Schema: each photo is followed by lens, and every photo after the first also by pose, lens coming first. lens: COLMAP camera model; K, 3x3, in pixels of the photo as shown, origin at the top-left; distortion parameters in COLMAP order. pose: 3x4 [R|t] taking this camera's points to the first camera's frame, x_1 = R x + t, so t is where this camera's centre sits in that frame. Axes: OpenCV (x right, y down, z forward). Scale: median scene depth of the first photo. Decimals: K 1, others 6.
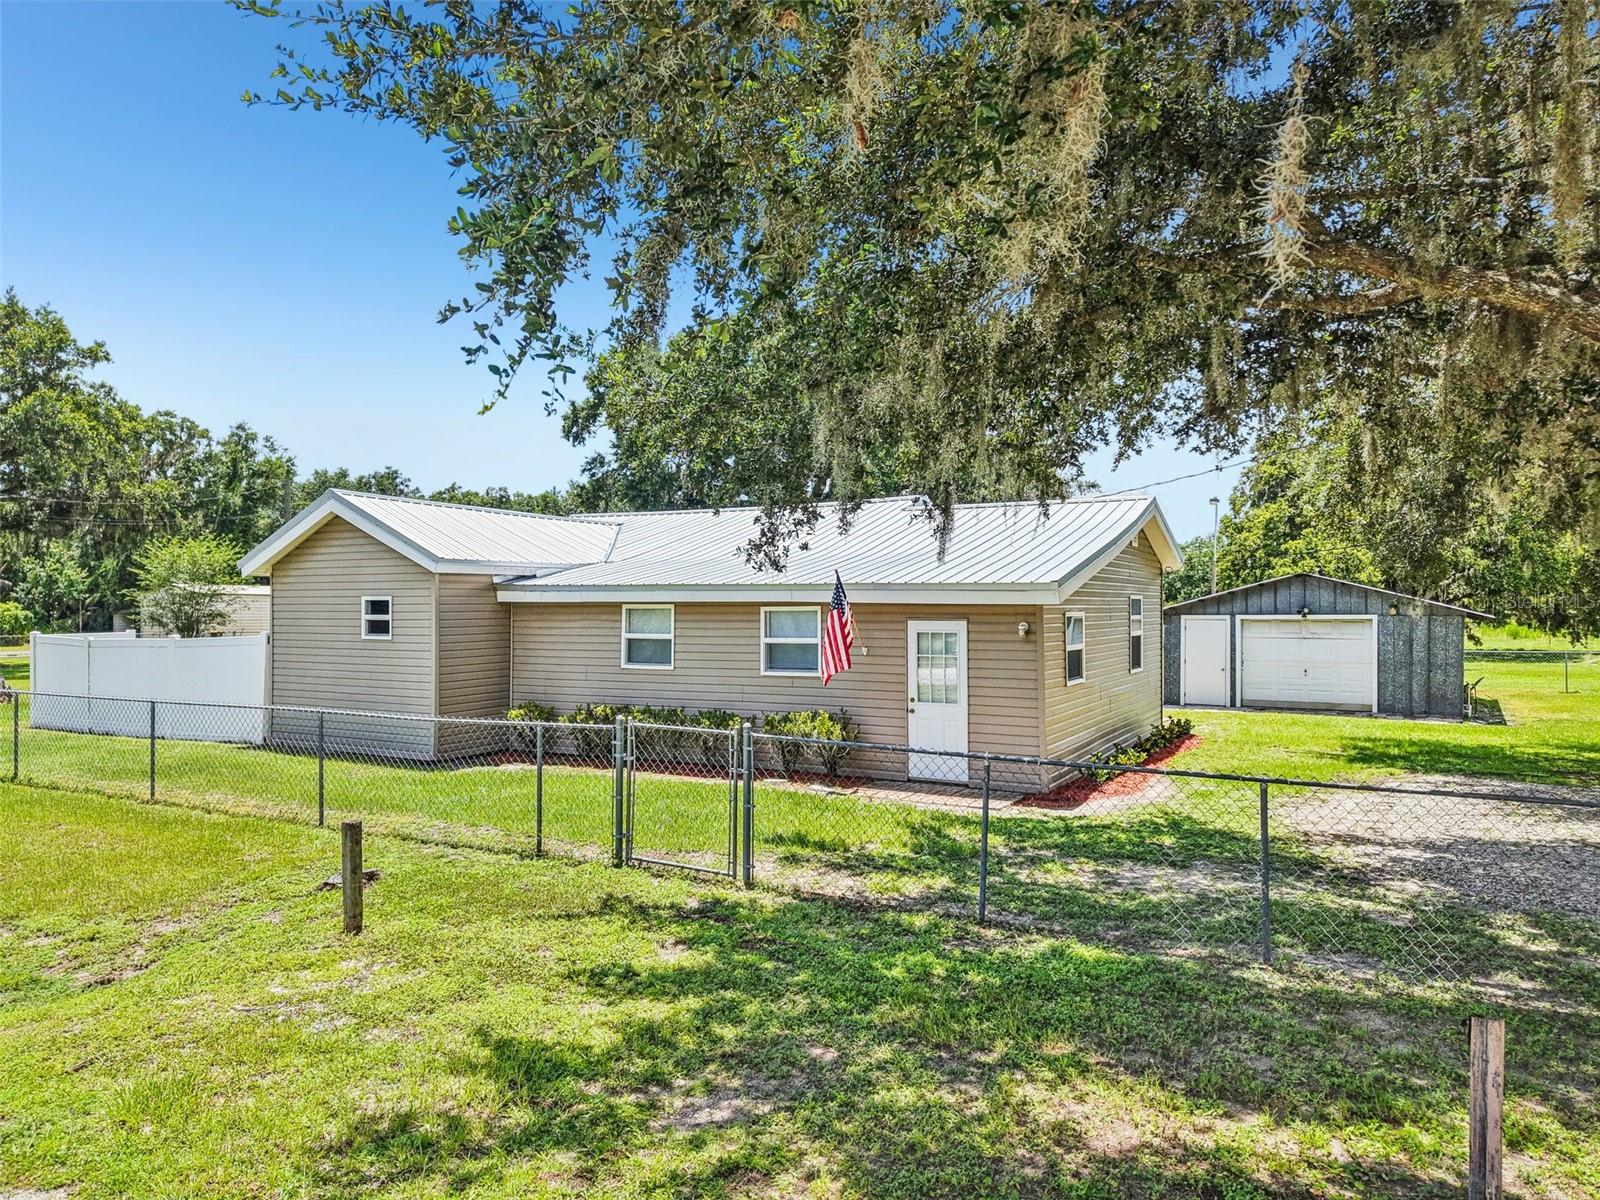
lens RADIAL K [[1078.0, 0, 800.0], [0, 1078.0, 600.0], [0, 0, 1]] dist [0.033855, -0.004945]
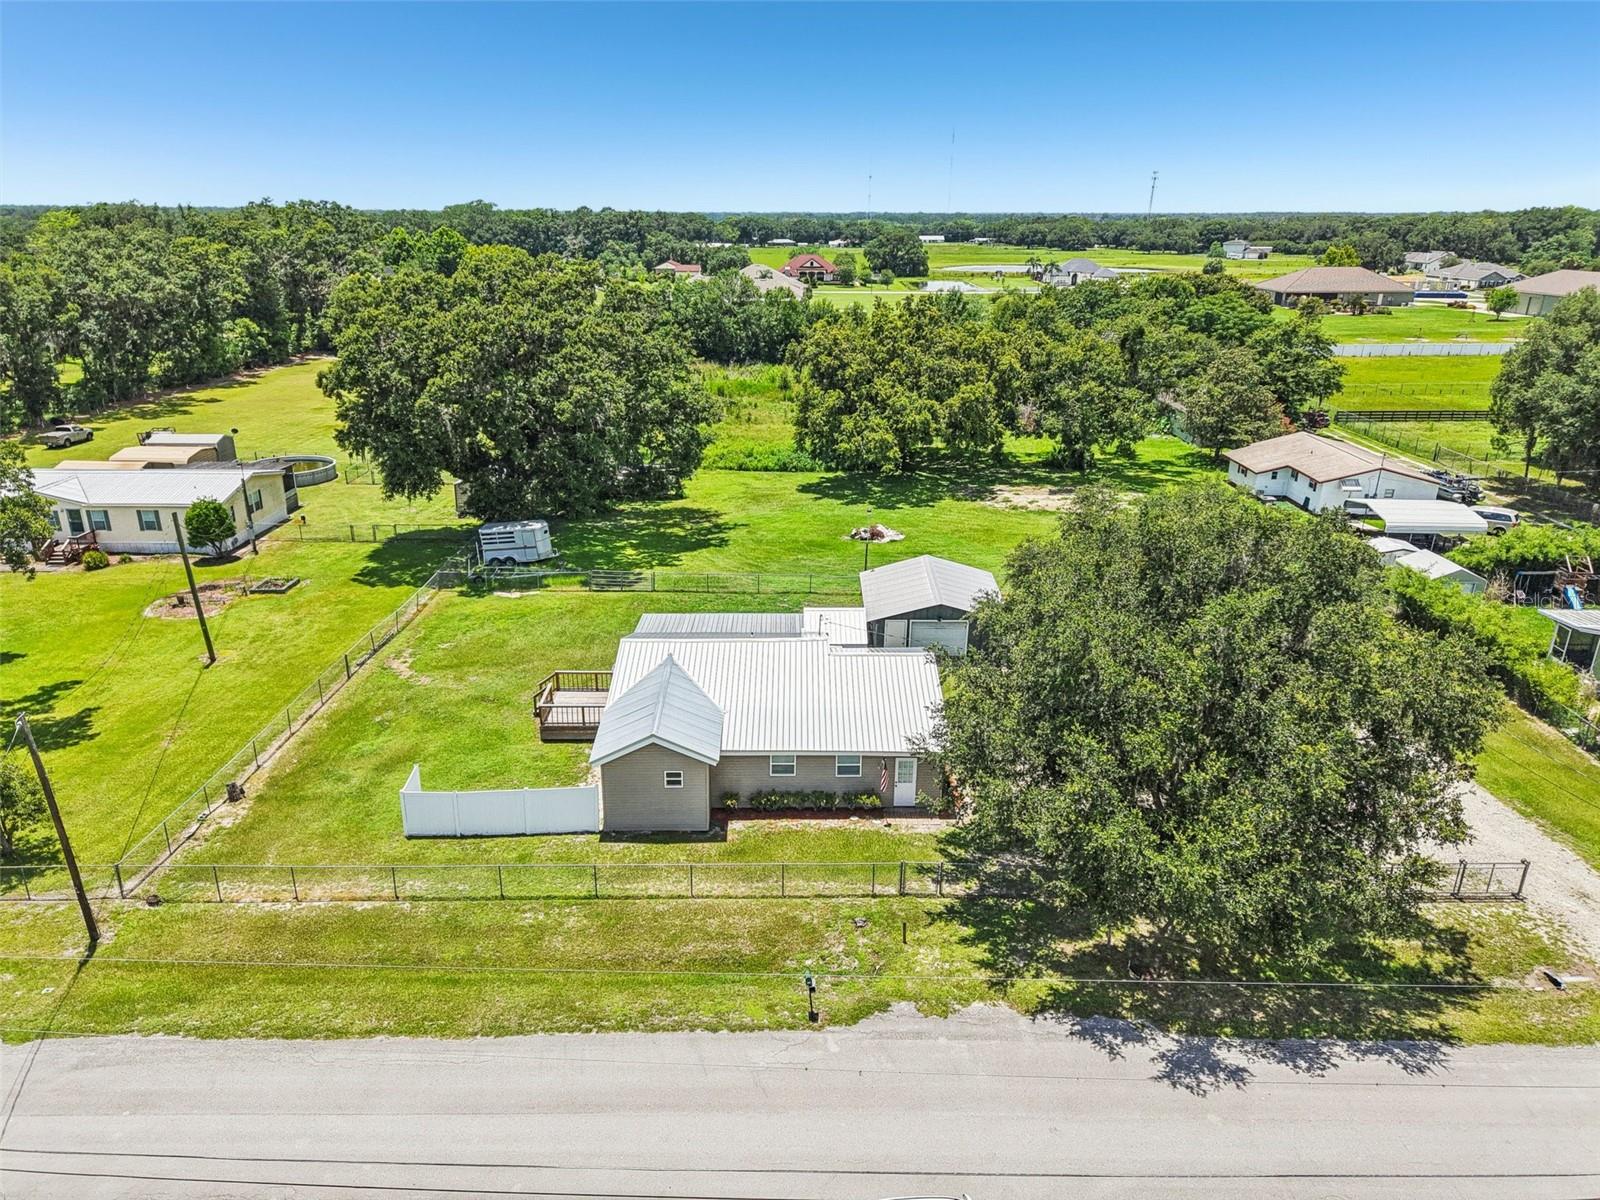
lens RADIAL K [[1078.0, 0, 800.0], [0, 1078.0, 600.0], [0, 0, 1]] dist [0.033855, -0.004945]
pose [[0.867713, -0.168041, 0.467799, -1.200255], [-0.011283, 0.934221, 0.356517, -1.202377], [-0.496937, -0.314633, 0.808740, -0.917933]]
